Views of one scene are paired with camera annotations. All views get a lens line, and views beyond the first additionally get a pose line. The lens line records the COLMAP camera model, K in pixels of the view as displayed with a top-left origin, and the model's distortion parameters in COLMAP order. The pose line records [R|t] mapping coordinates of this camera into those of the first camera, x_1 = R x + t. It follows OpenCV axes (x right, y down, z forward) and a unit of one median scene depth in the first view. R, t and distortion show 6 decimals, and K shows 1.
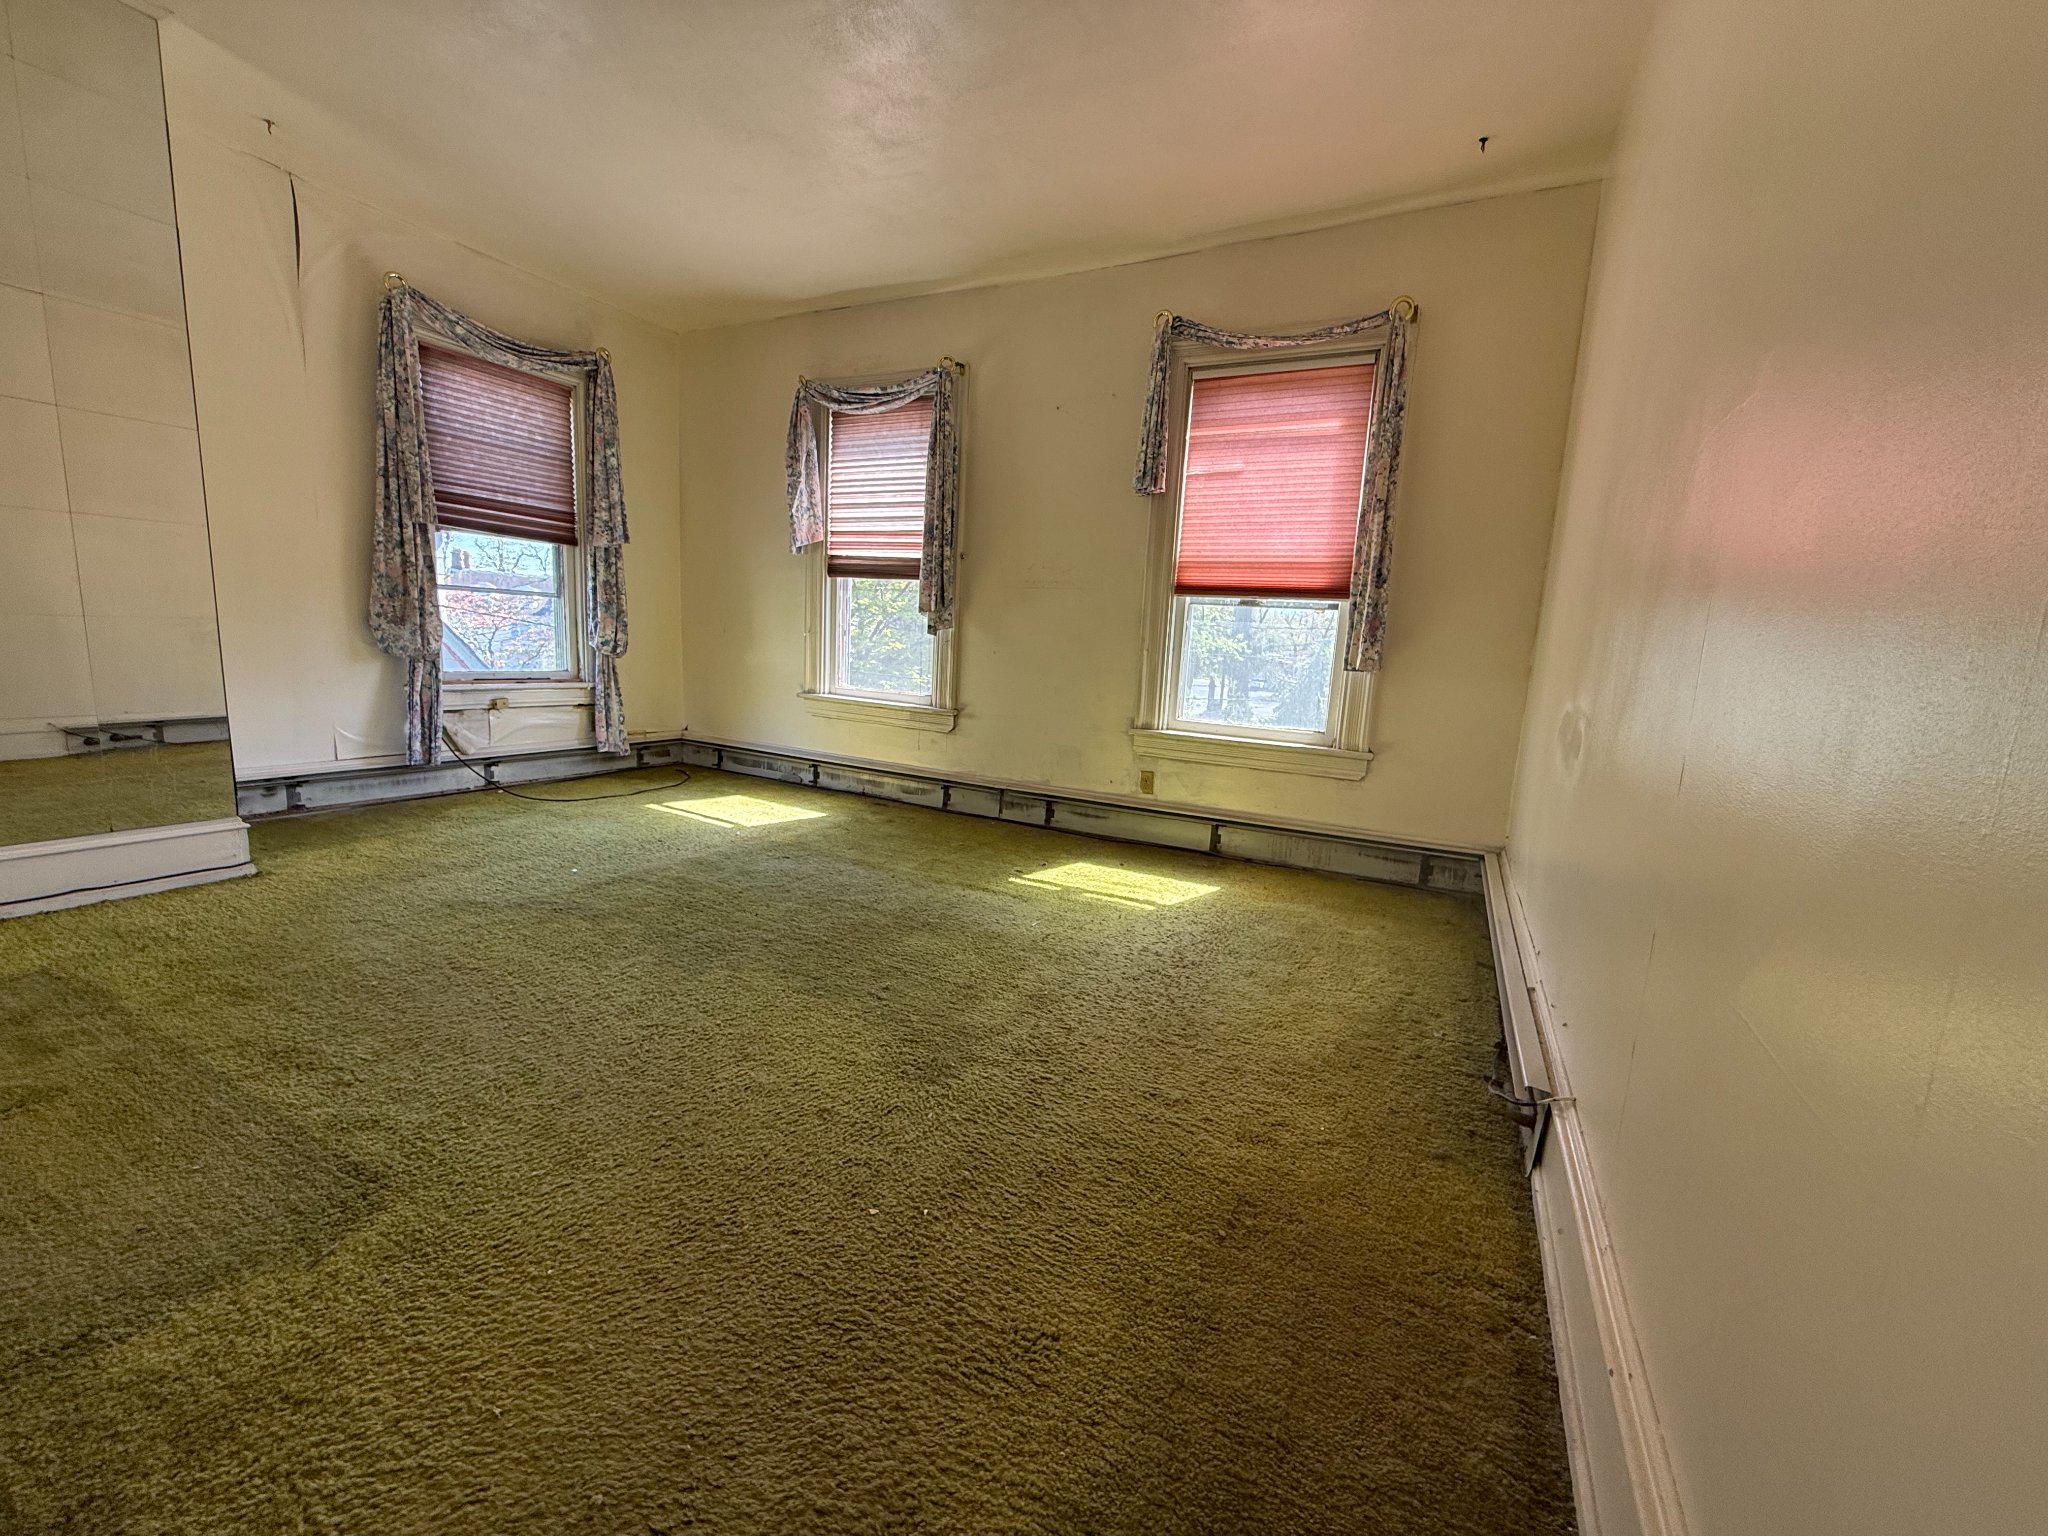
lens RADIAL K [[817.8, 0, 1020.2], [0, 817.8, 768.6], [0, 0, 1]] dist [-0.000524, 0.000743]
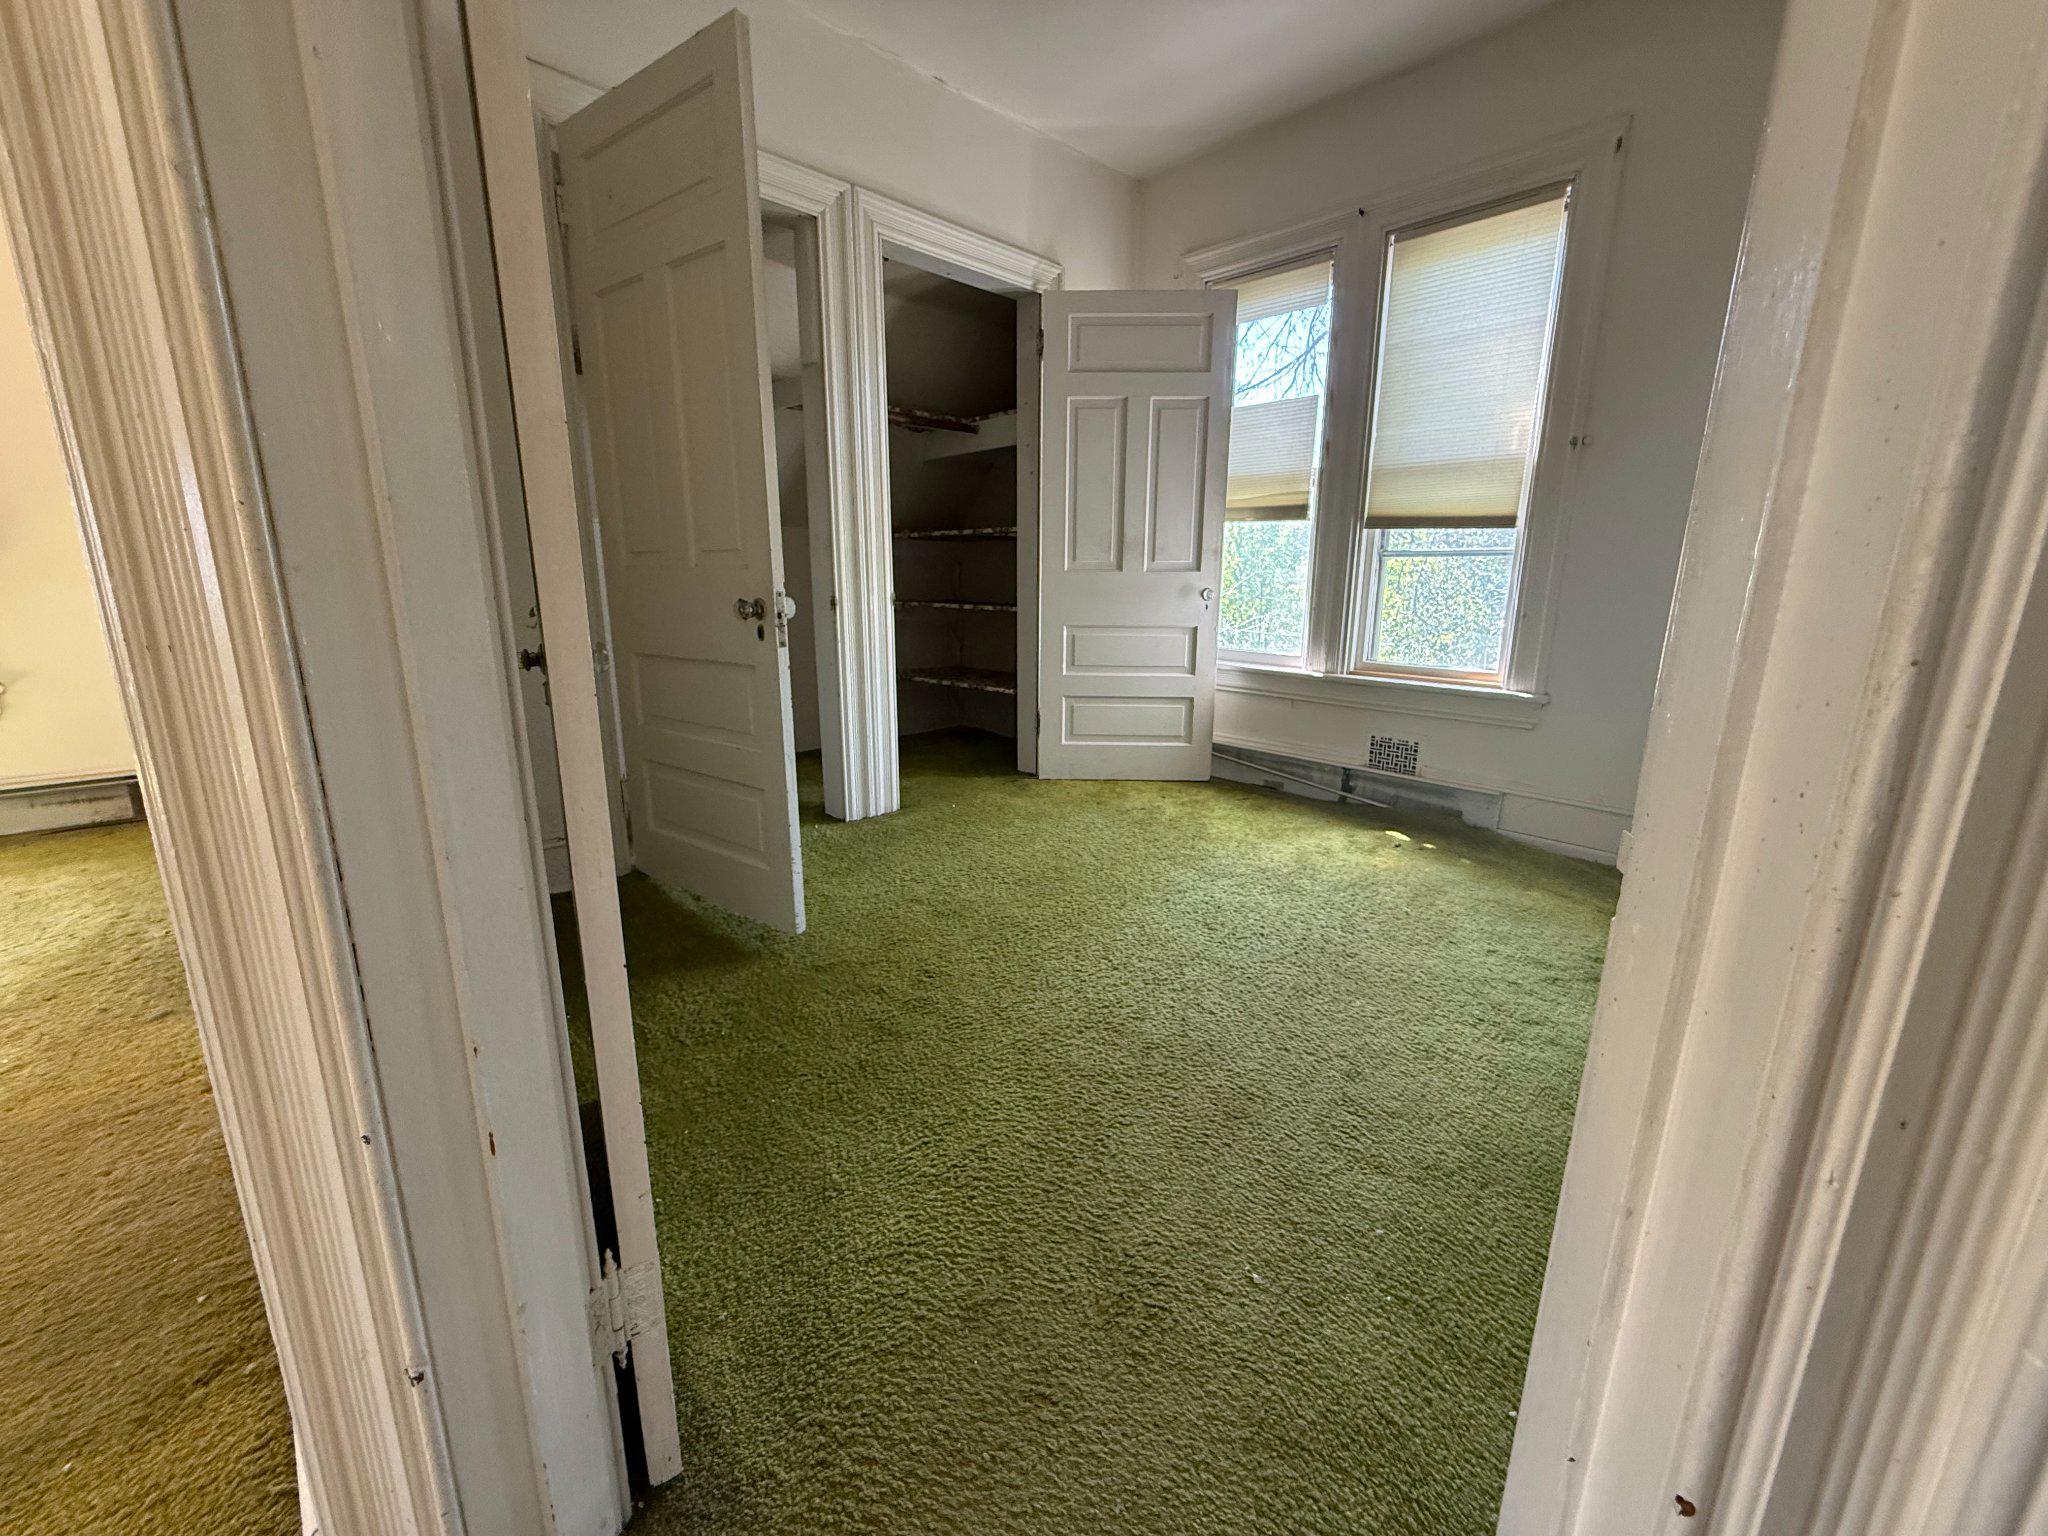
lens RADIAL K [[820.1, 0, 1020.8], [0, 820.1, 768.3], [0, 0, 1]] dist [-0.001099, 0.000484]
pose [[0.312280, -0.262143, 0.913106, -0.023031], [0.151116, 0.962643, 0.224683, 0.027215], [-0.937894, 0.067820, 0.340228, -0.205918]]
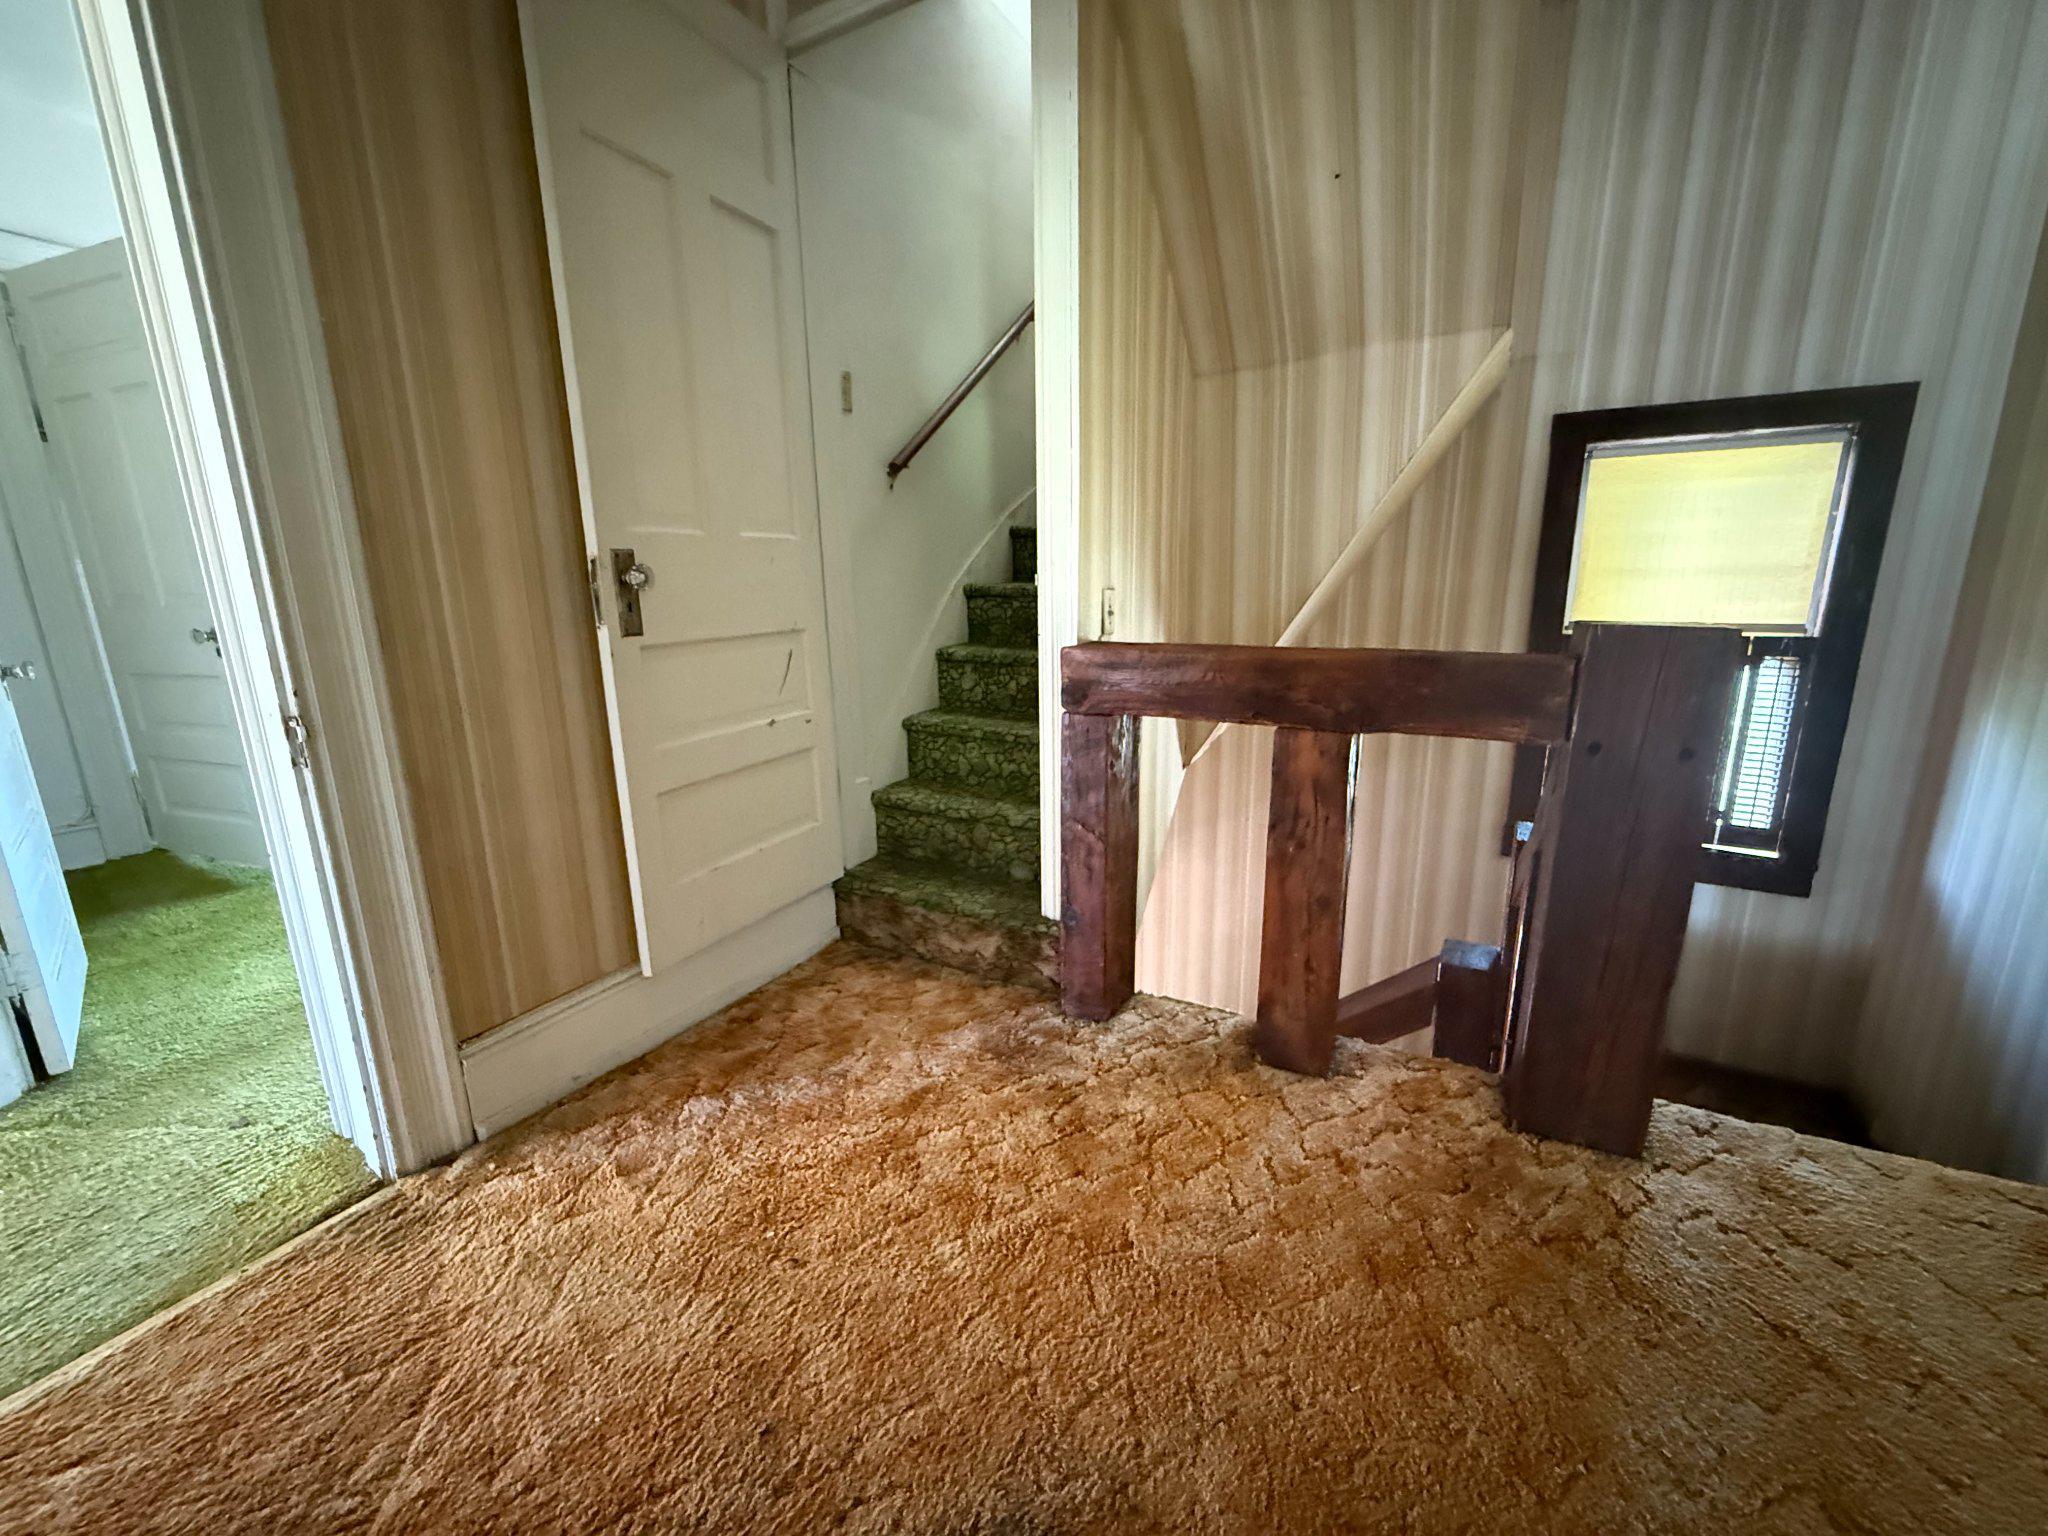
lens RADIAL K [[817.8, 0, 1020.2], [0, 817.8, 768.6], [0, 0, 1]] dist [-0.000524, 0.000743]
pose [[0.037280, -0.271255, 0.961785, -0.262549], [0.169685, 0.950196, 0.261409, 0.063486], [-0.984793, 0.153455, 0.081451, -0.599849]]
